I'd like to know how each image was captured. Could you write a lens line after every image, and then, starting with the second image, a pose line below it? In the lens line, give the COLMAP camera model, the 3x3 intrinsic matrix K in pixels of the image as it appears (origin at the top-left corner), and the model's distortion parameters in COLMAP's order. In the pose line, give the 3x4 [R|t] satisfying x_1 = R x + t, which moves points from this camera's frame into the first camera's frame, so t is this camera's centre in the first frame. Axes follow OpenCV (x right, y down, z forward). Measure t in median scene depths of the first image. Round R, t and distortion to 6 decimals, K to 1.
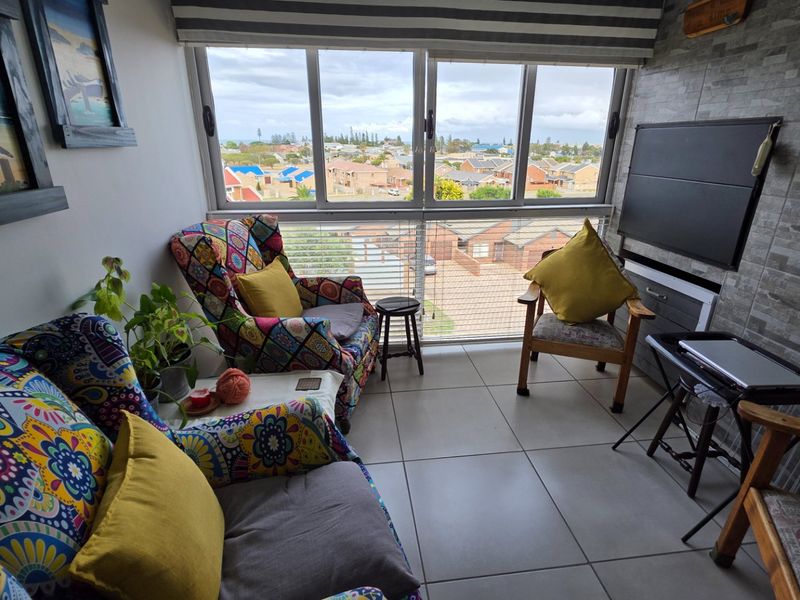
lens RADIAL K [[422.5, 0, 398.5], [0, 422.5, 301.0], [0, 0, 1]] dist [0.002457, -0.002532]
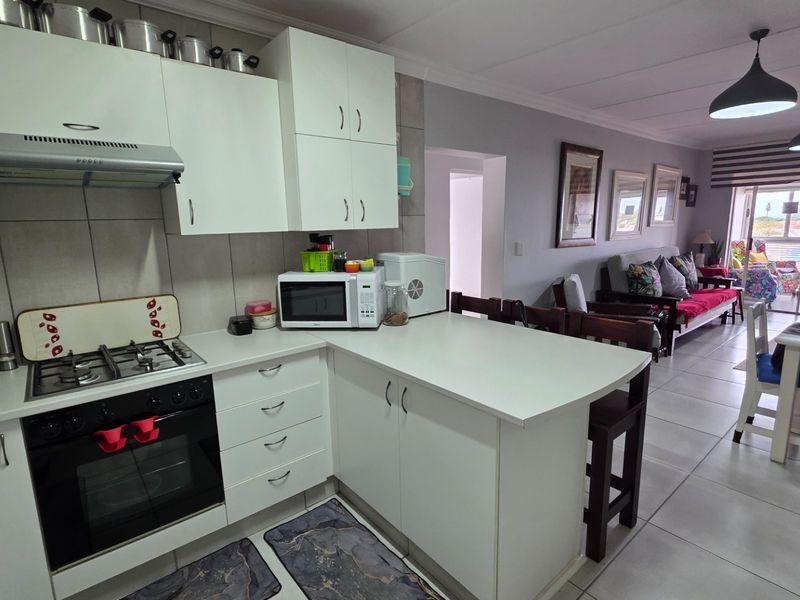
lens RADIAL K [[422.5, 0, 404.1], [0, 422.5, 297.8], [0, 0, 1]] dist [0.002457, -0.002532]
pose [[0.535804, 0.132561, -0.833871, 1.256985], [-0.280775, 0.959368, -0.027900, 1.391709], [0.796291, 0.249080, 0.551253, -3.671378]]
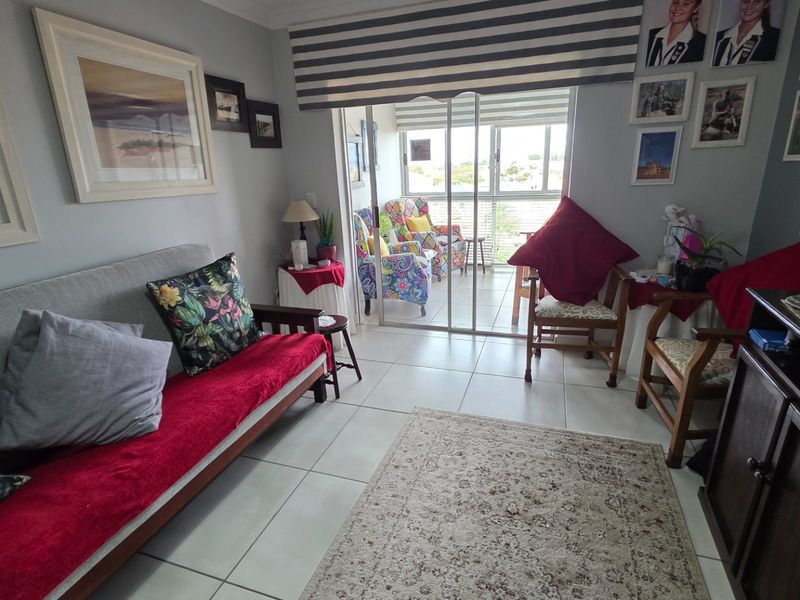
lens RADIAL K [[422.5, 0, 405.5], [0, 422.5, 301.8], [0, 0, 1]] dist [0.002457, -0.002532]
pose [[0.900745, 0.096704, -0.423447, 0.848977], [-0.113760, 0.993393, -0.015122, 0.550558], [0.419187, 0.061792, 0.905795, -1.485995]]
